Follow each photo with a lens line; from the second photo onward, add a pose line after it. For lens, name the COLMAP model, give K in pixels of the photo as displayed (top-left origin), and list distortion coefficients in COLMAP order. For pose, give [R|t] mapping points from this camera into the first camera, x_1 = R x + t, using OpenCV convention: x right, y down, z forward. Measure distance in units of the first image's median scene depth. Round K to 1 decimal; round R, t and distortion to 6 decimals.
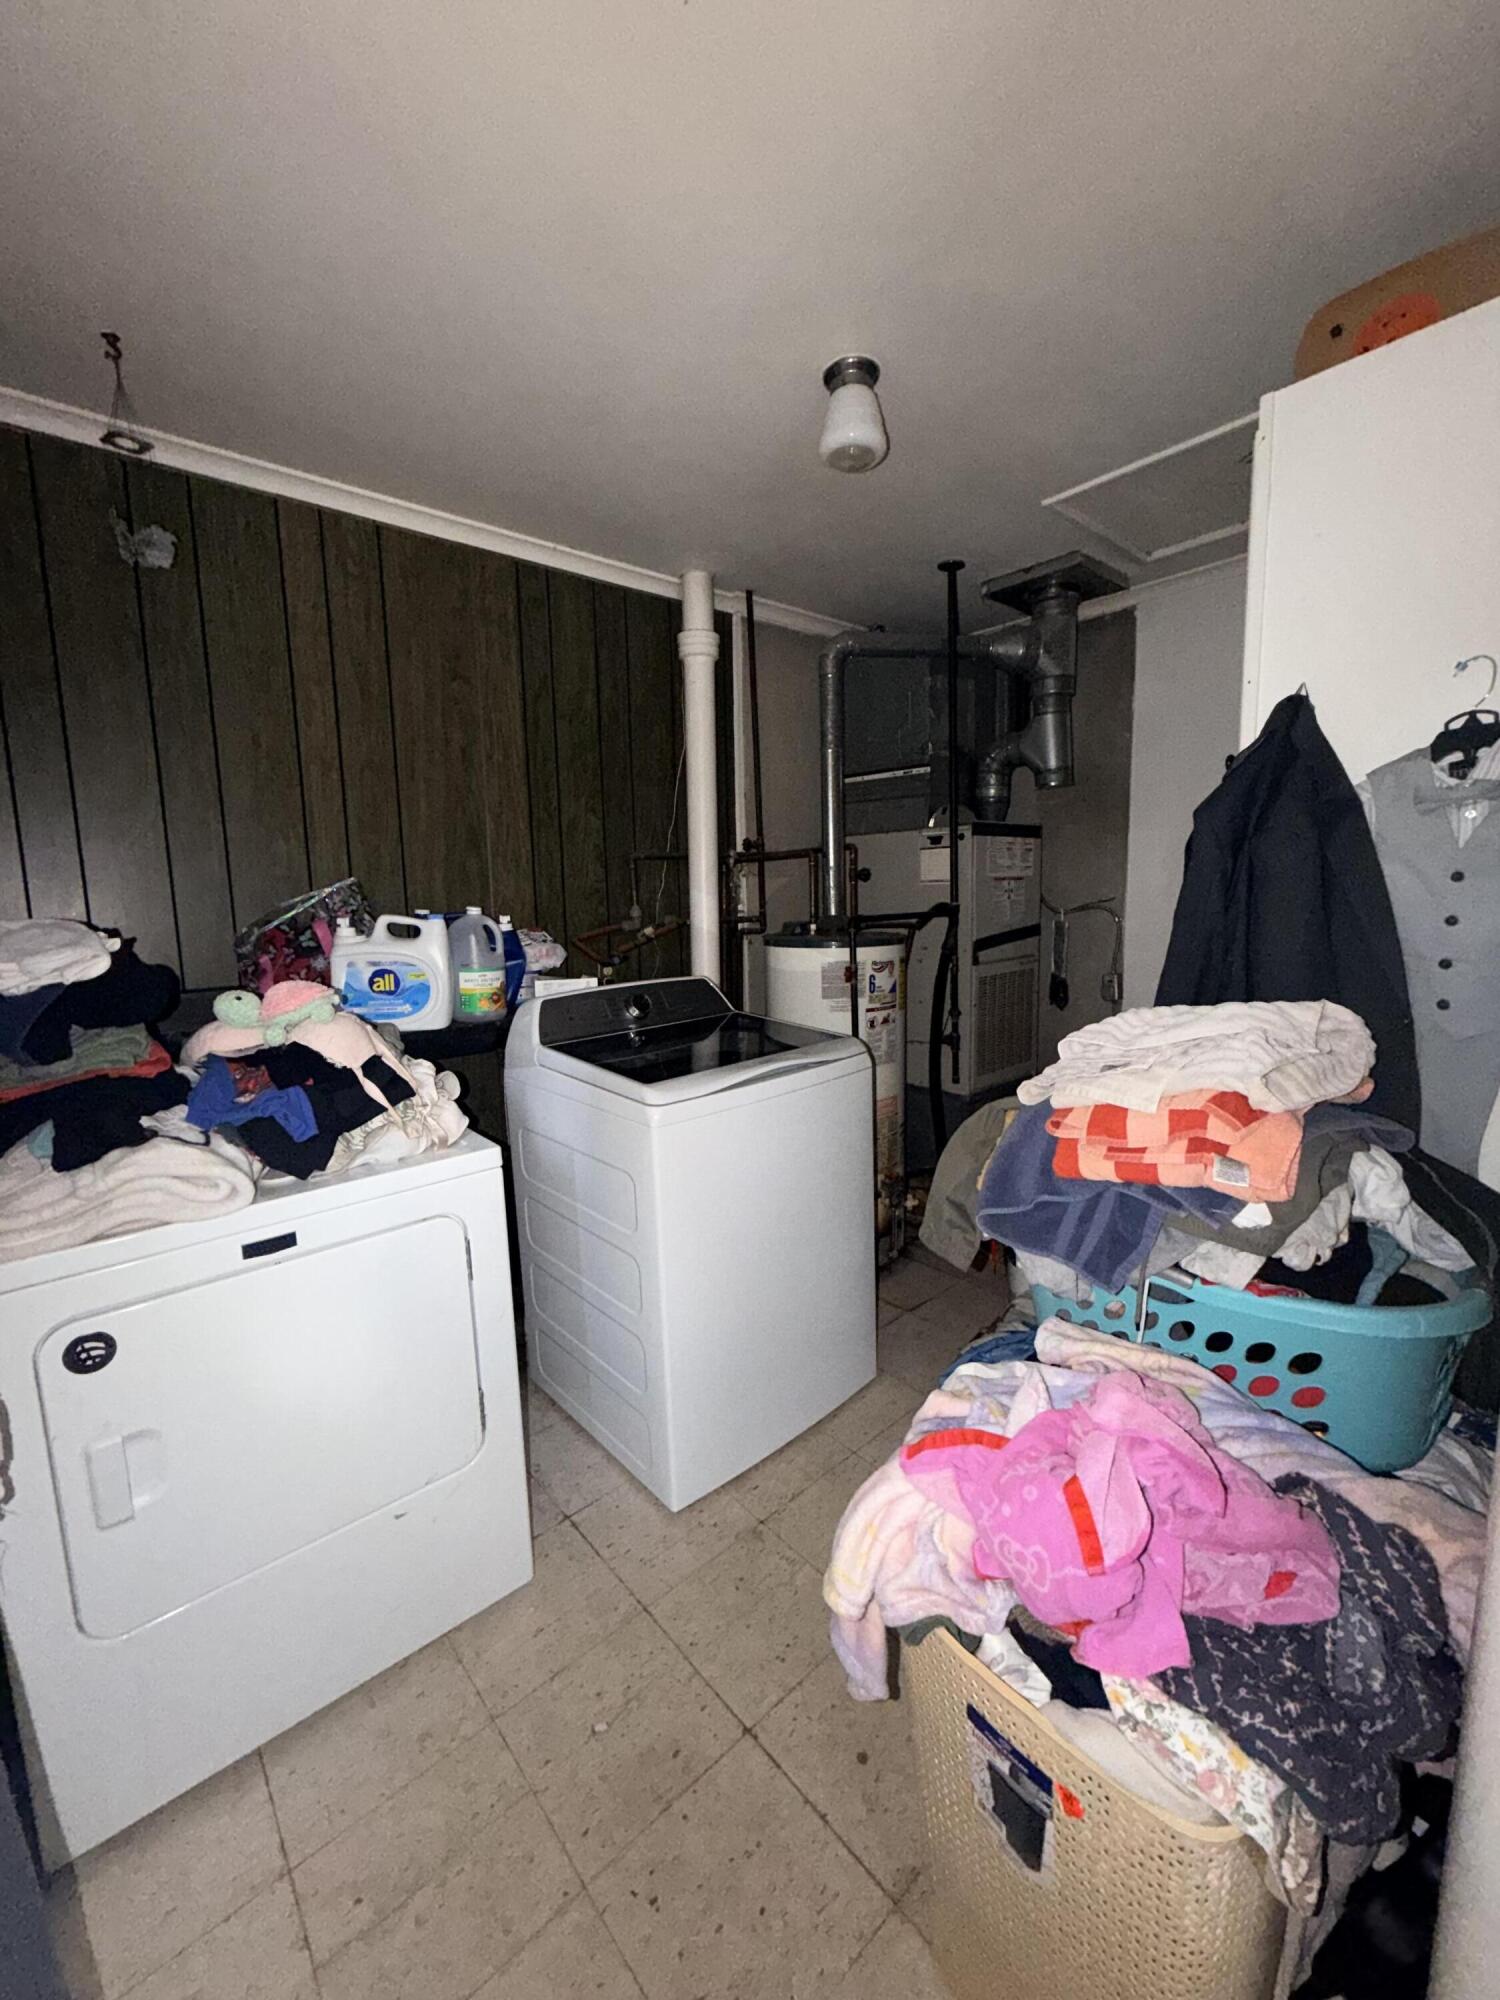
lens RADIAL K [[793.7, 0, 750.1], [0, 793.7, 1001.1], [0, 0, 1]] dist [0.004337, 0.000253]
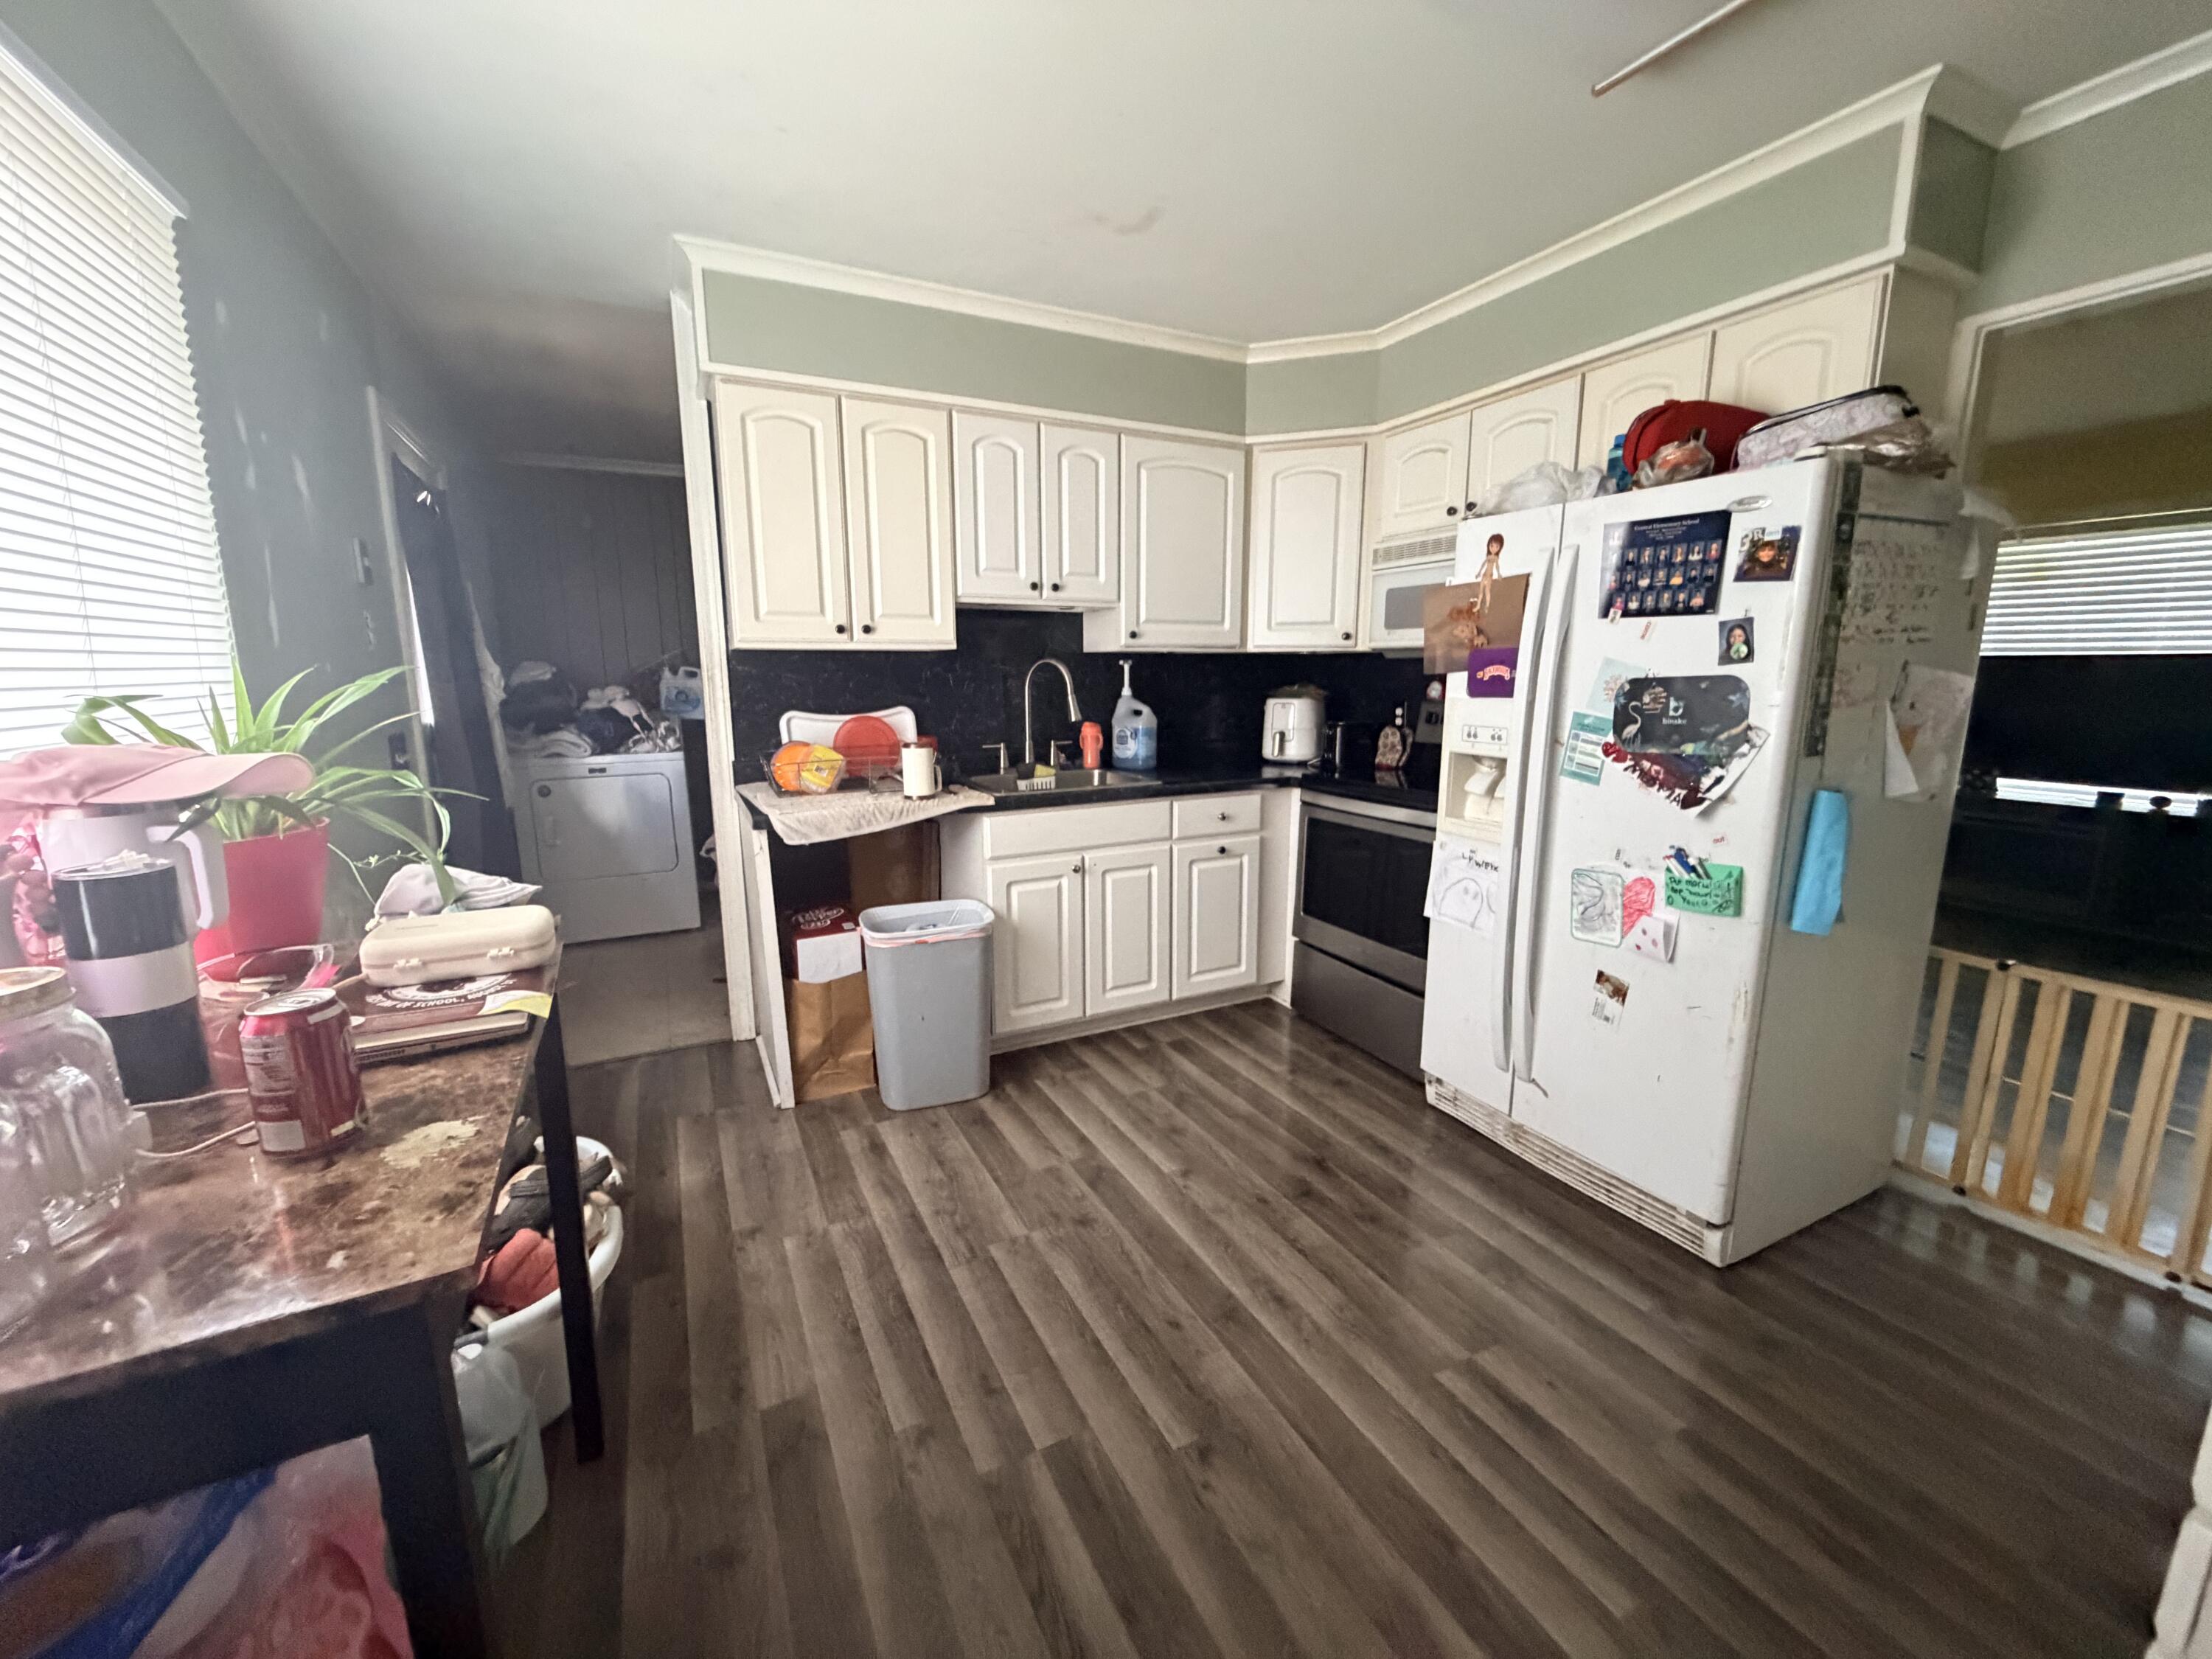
lens RADIAL K [[877.8, 0, 1098.2], [0, 877.8, 828.3], [0, 0, 1]] dist [0.004337, 0.000253]
pose [[0.965226, 0.063575, -0.253567, 2.005890], [-0.051635, 0.997233, 0.053476, 0.231699], [0.256266, -0.038524, 0.965838, -1.681148]]
